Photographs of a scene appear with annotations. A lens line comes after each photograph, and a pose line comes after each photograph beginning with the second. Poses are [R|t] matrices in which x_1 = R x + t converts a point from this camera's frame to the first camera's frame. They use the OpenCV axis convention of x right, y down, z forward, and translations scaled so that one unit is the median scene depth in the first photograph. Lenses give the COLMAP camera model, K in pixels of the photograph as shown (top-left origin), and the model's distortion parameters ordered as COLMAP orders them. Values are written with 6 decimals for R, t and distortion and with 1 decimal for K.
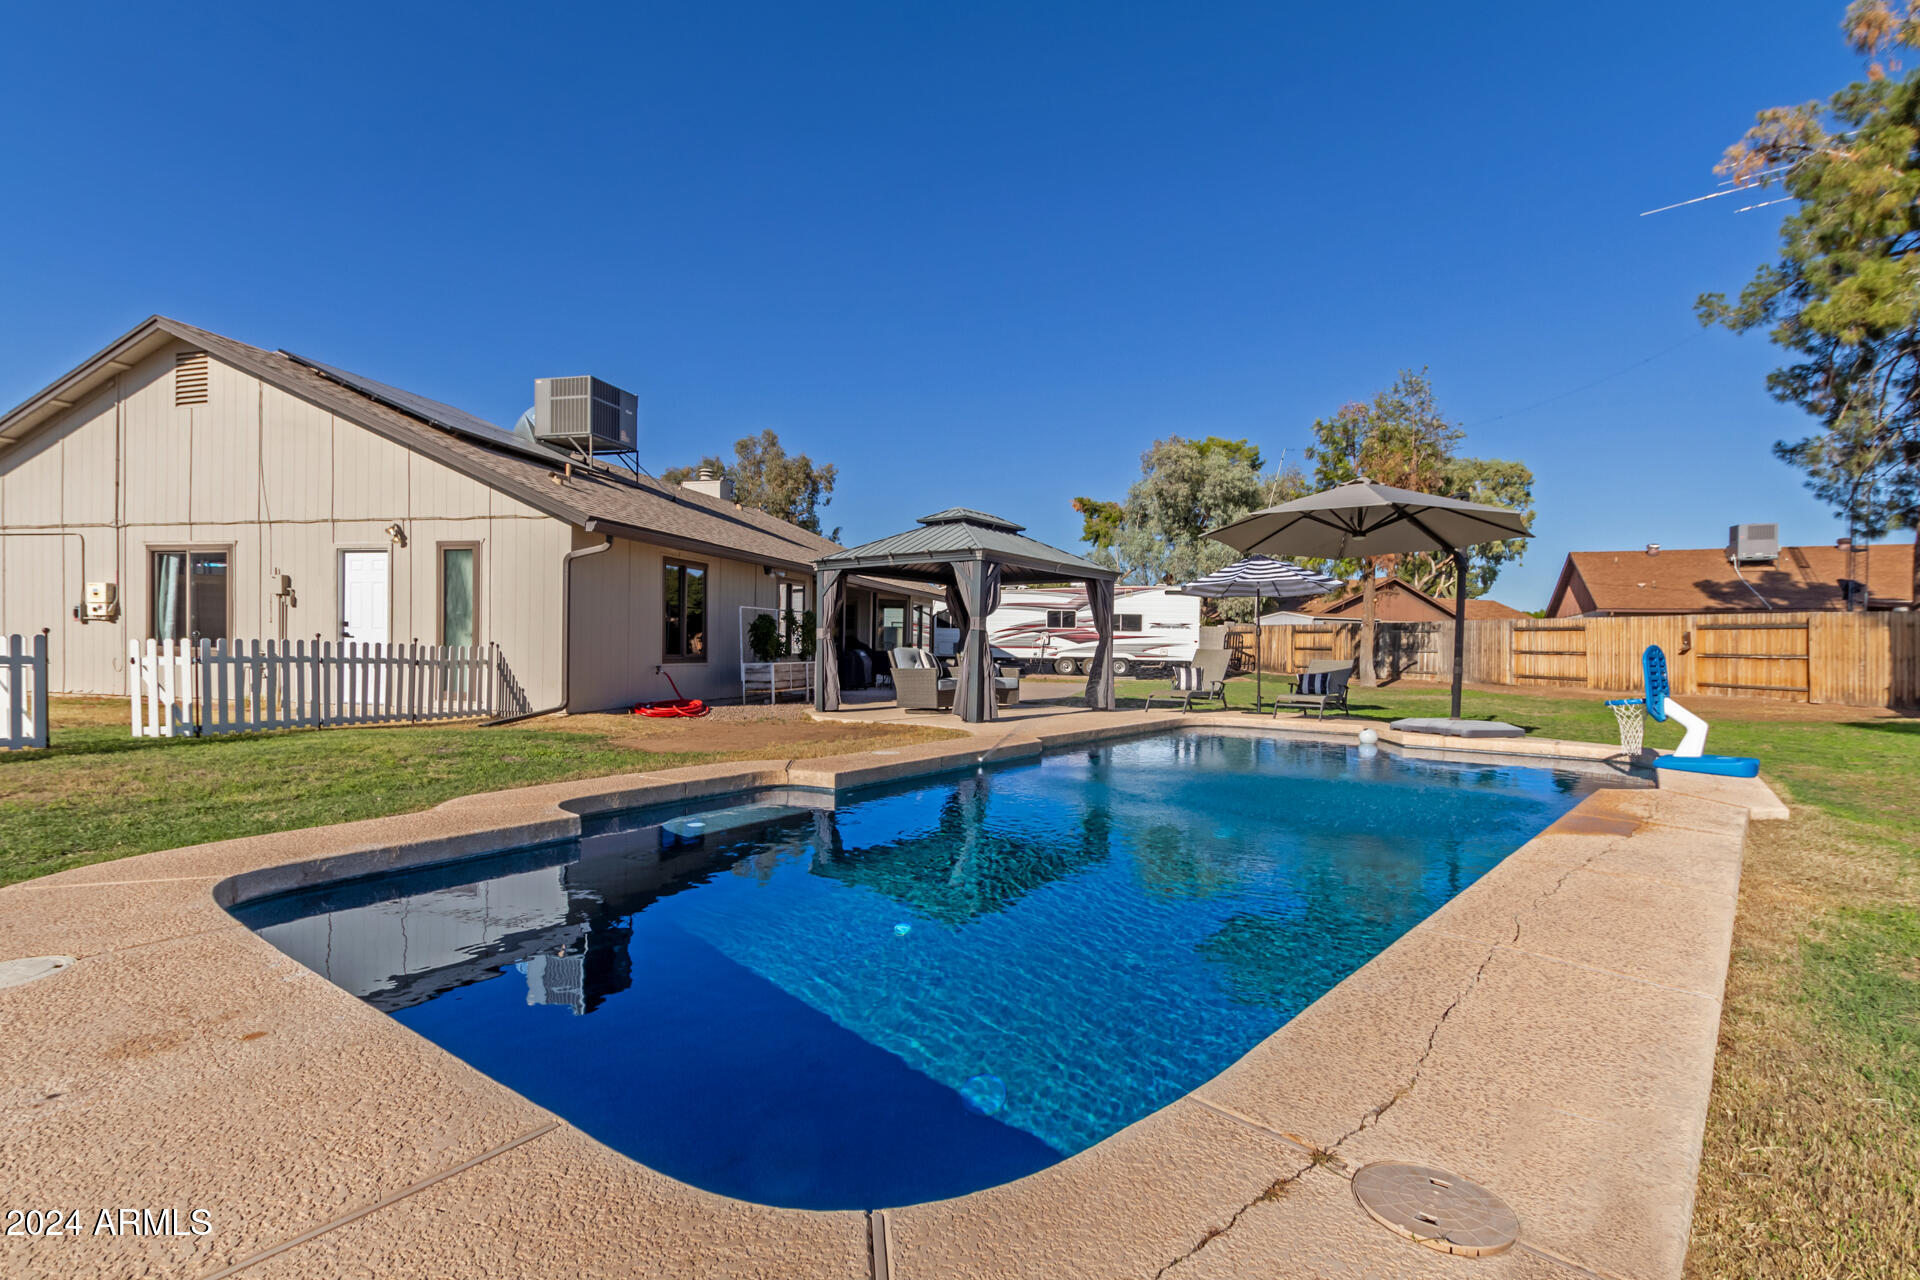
lens RADIAL K [[885.7, 0, 949.4], [0, 885.7, 653.1], [0, 0, 1]] dist [0.002023, -0.000826]
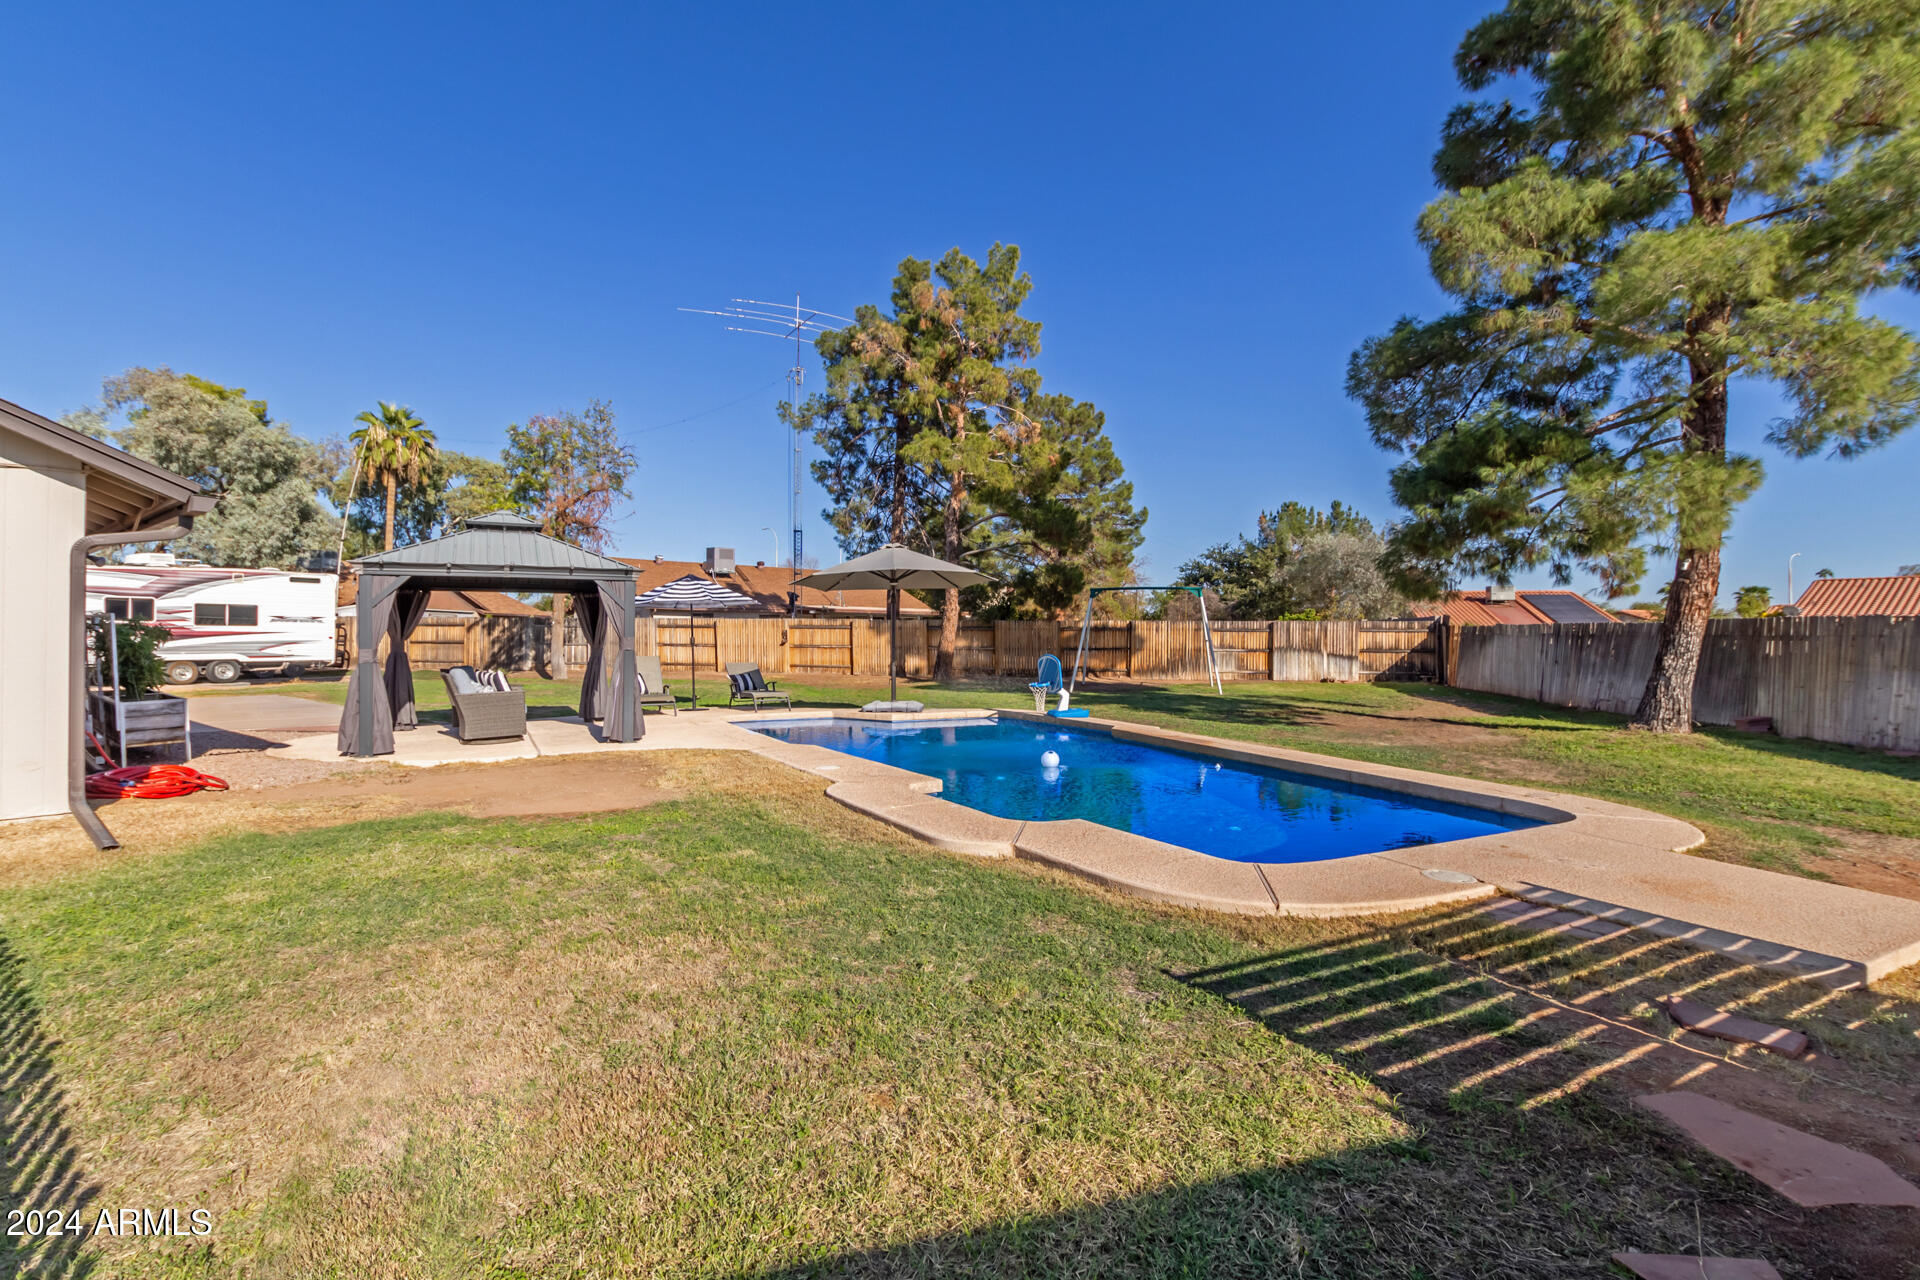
lens RADIAL K [[885.7, 0, 943.3], [0, 885.7, 632.9], [0, 0, 1]] dist [0.002023, -0.000826]
pose [[0.435899, -0.009469, 0.899946, -0.378557], [0.010803, 0.999928, 0.005289, -0.024950], [-0.899931, 0.007417, 0.435969, 0.126866]]
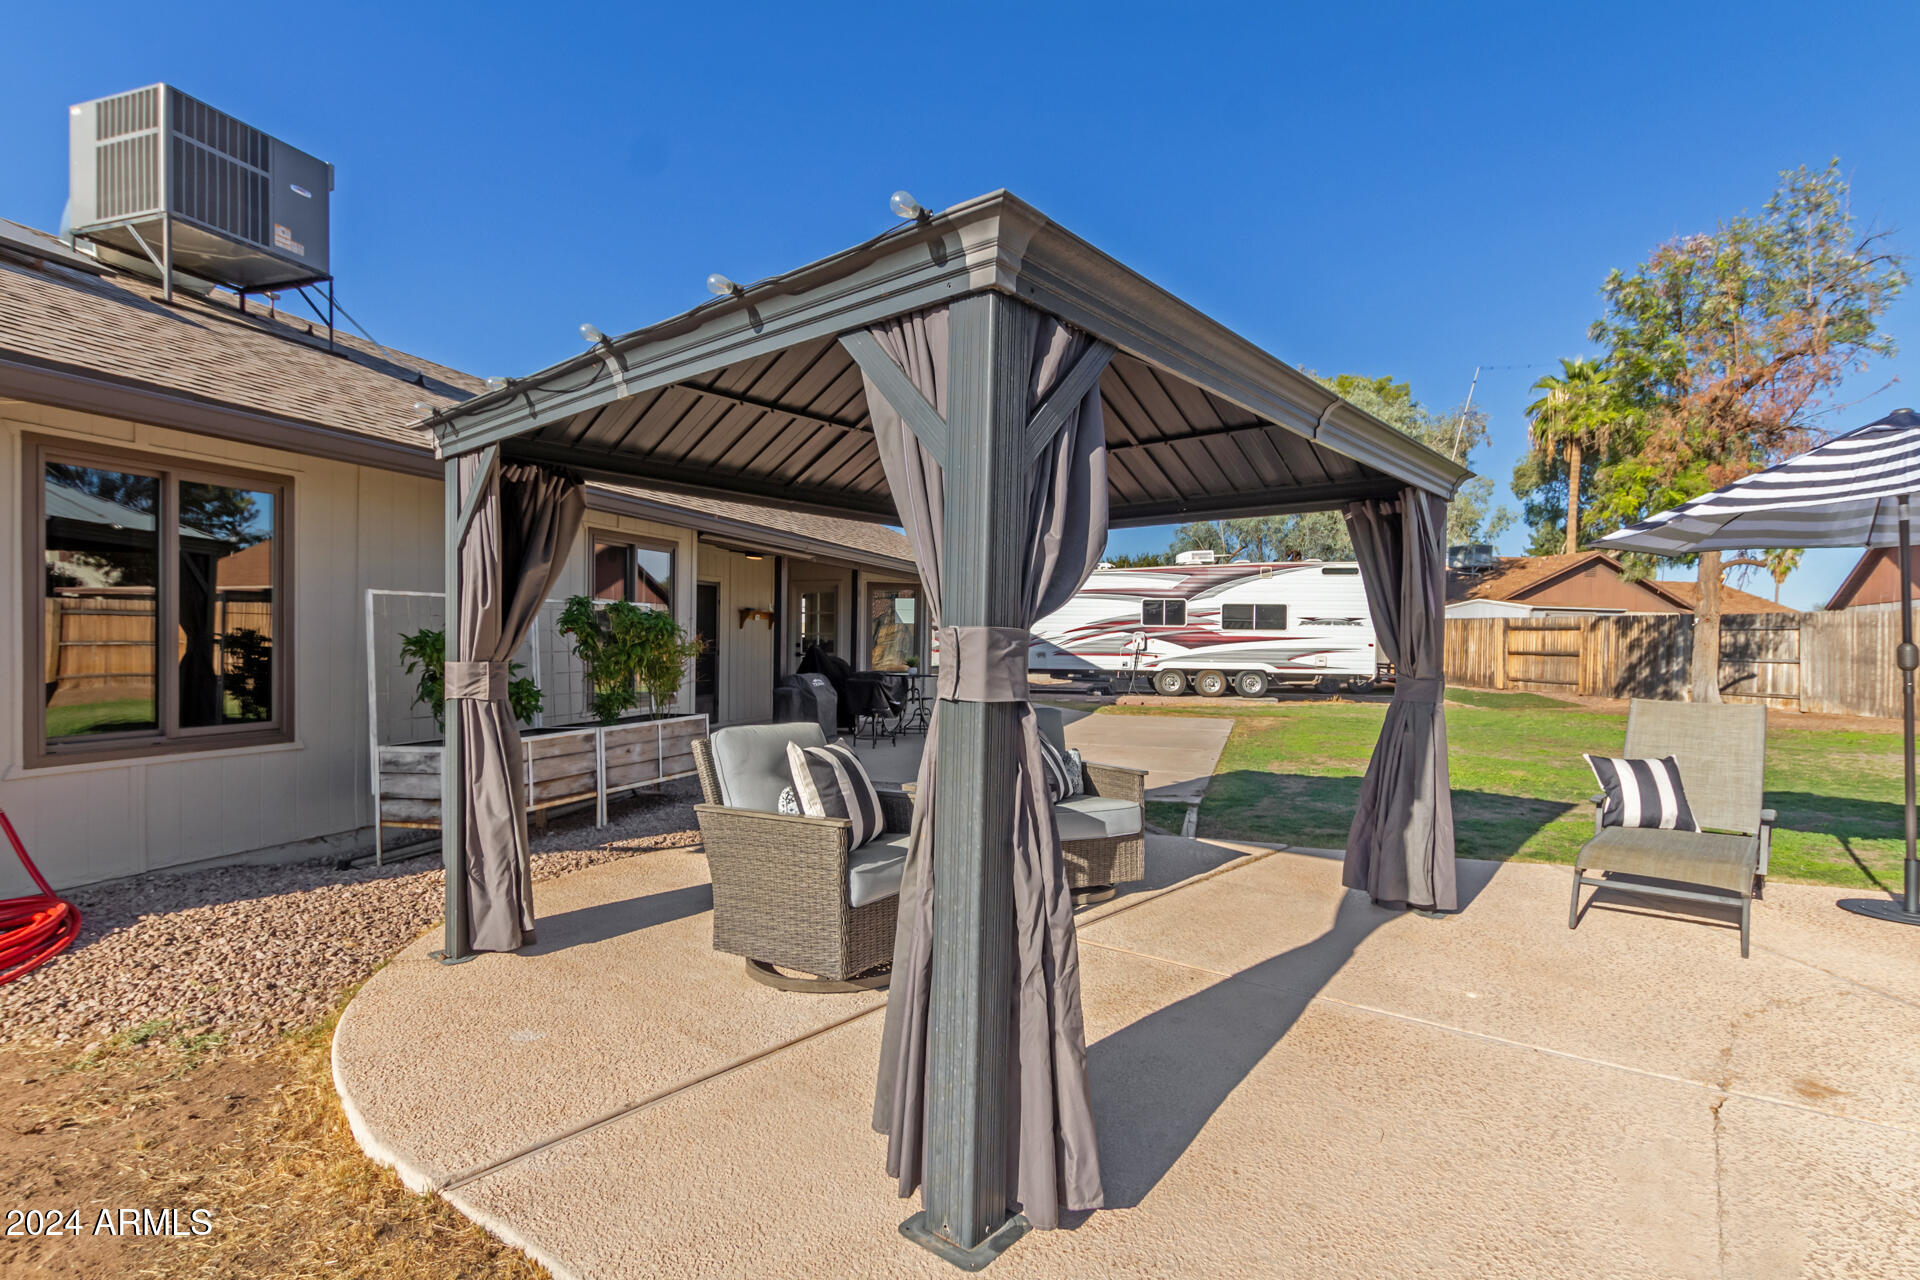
lens RADIAL K [[949.7, 0, 958.0], [0, 949.7, 649.8], [0, 0, 1]] dist [0.012925, -0.001500]
pose [[0.998199, -0.004701, -0.059809, 0.020609], [0.004815, 0.999987, 0.001761, -0.019188], [0.059800, -0.002046, 0.998208, 0.428426]]
